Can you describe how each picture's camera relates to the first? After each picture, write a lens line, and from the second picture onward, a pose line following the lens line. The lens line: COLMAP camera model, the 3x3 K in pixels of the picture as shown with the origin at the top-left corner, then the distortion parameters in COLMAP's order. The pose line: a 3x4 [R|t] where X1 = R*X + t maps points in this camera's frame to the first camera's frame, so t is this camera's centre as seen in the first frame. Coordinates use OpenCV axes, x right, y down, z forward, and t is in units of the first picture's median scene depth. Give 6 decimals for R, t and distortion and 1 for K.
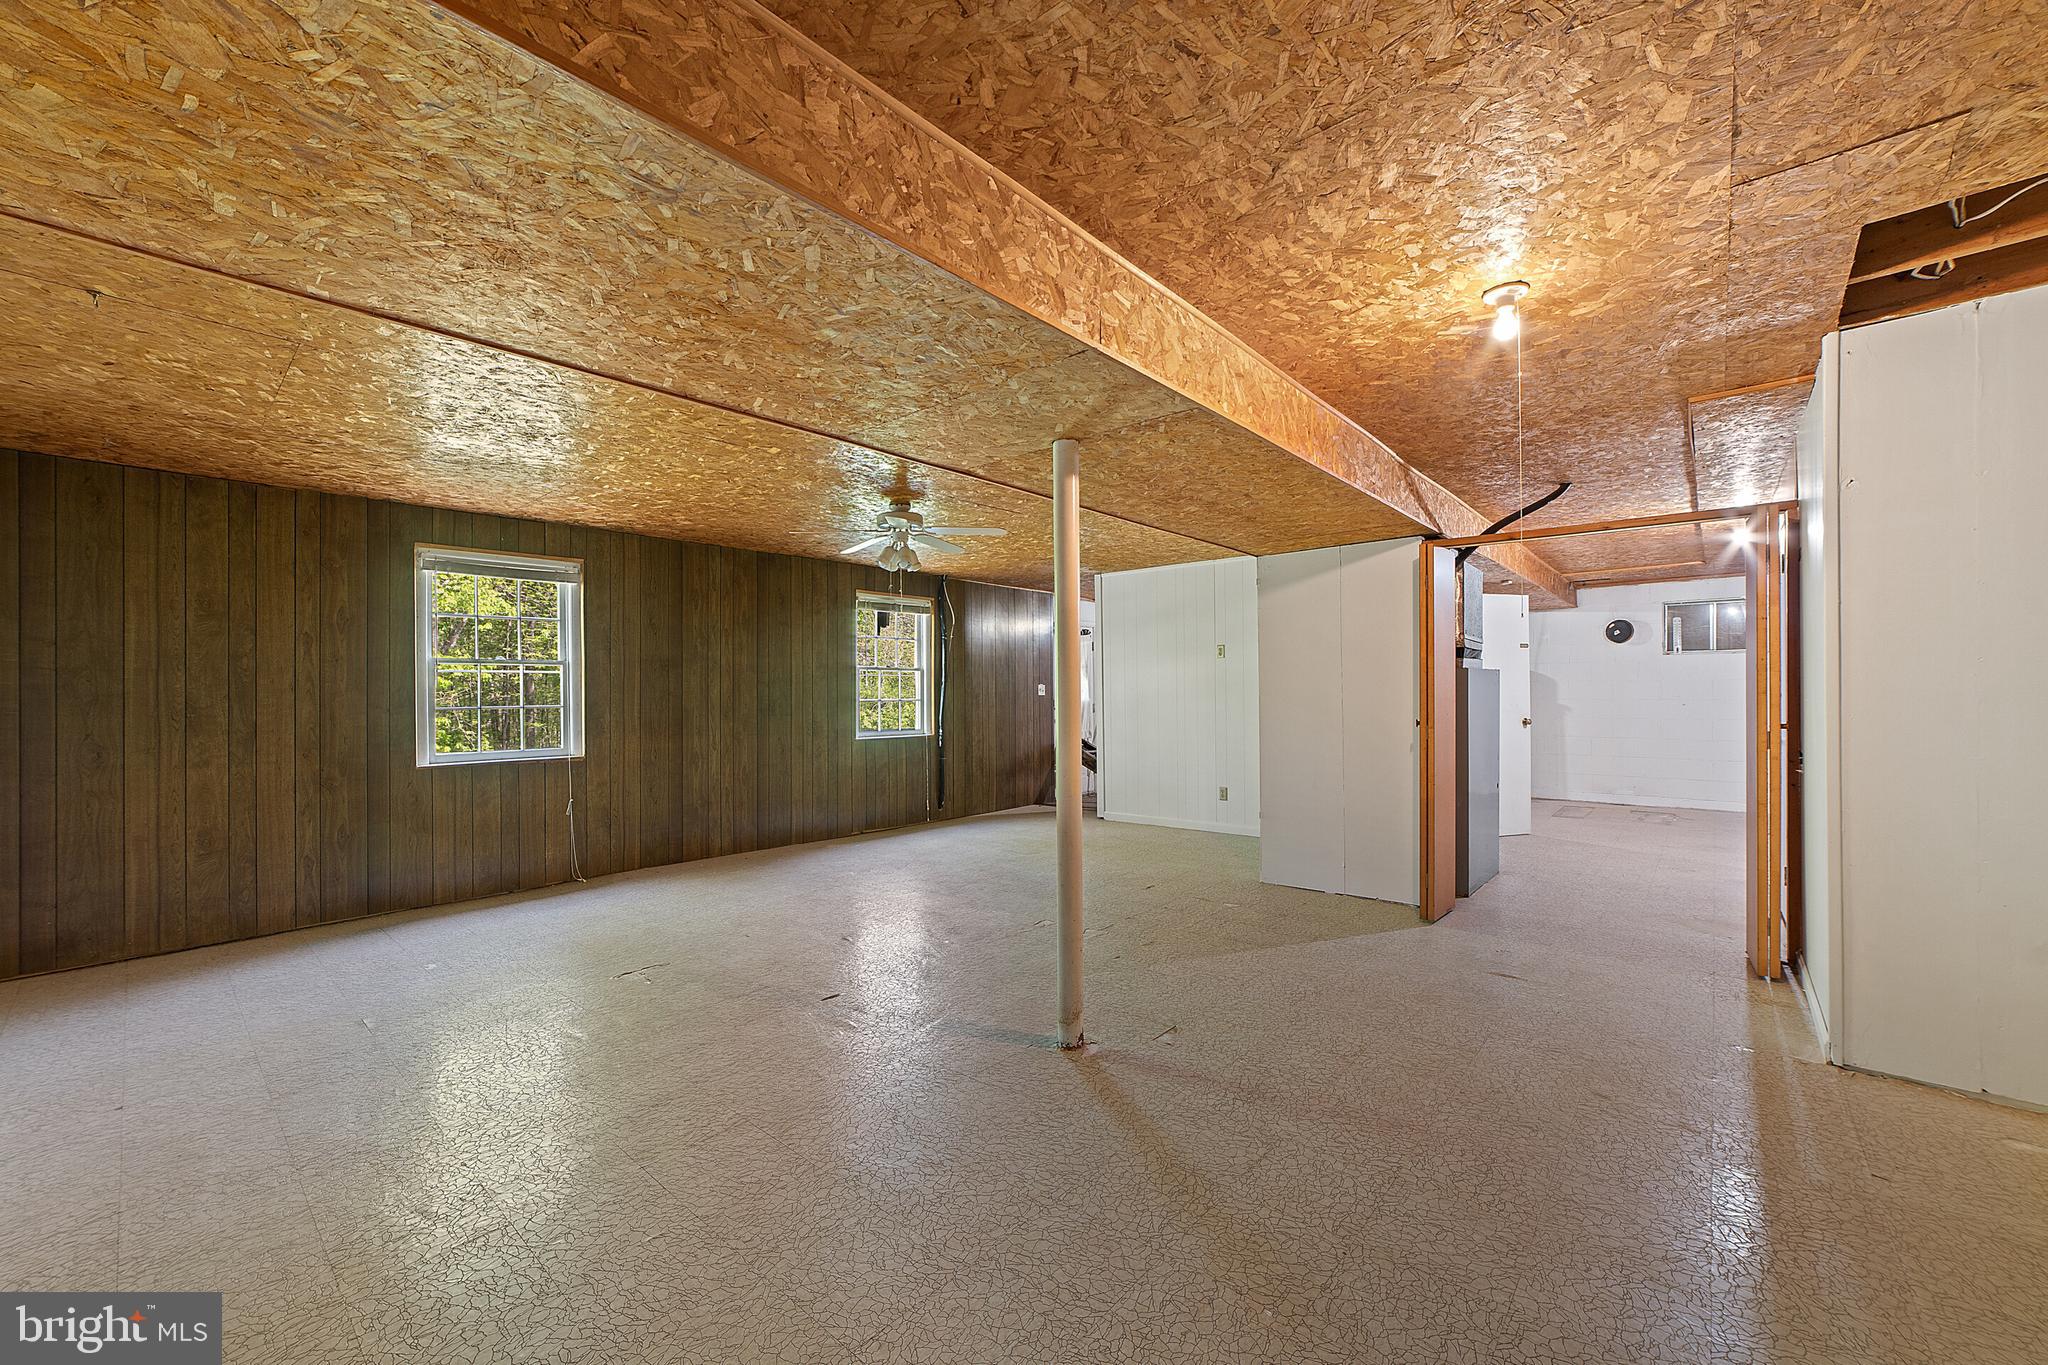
lens RADIAL K [[802.7, 0, 1026.2], [0, 802.7, 691.4], [0, 0, 1]] dist [-0.010020, 0.003235]
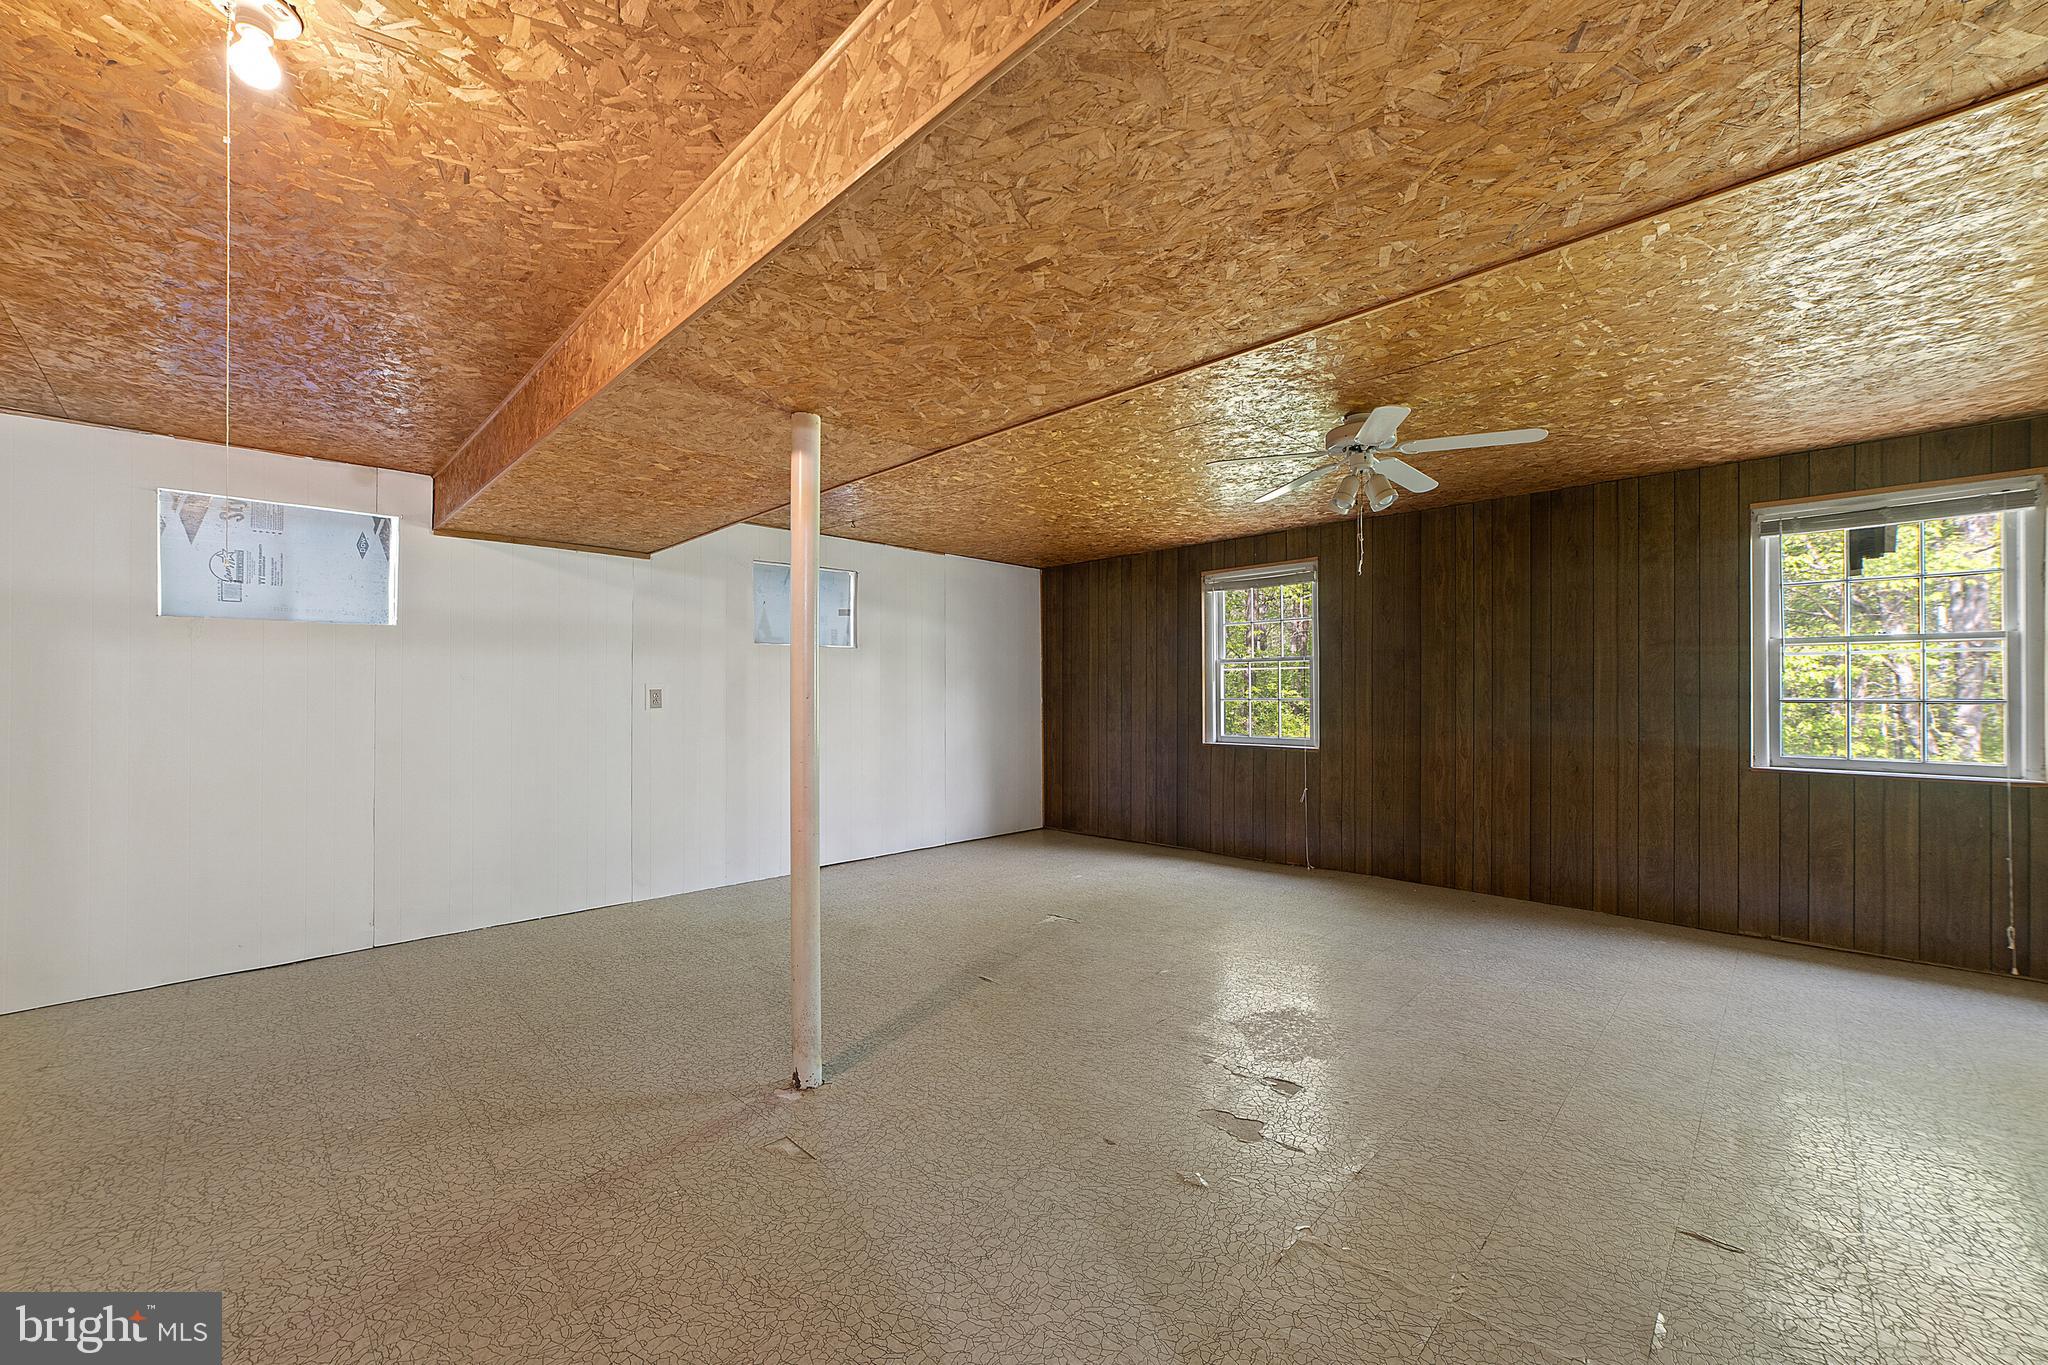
lens RADIAL K [[802.7, 0, 1027.9], [0, 802.7, 684.5], [0, 0, 1]] dist [-0.010020, 0.003235]
pose [[-0.060478, 0.000643, -0.998169, 0.484253], [0.004704, 0.999989, 0.000359, -0.002907], [0.998158, -0.004674, -0.060480, 0.674168]]
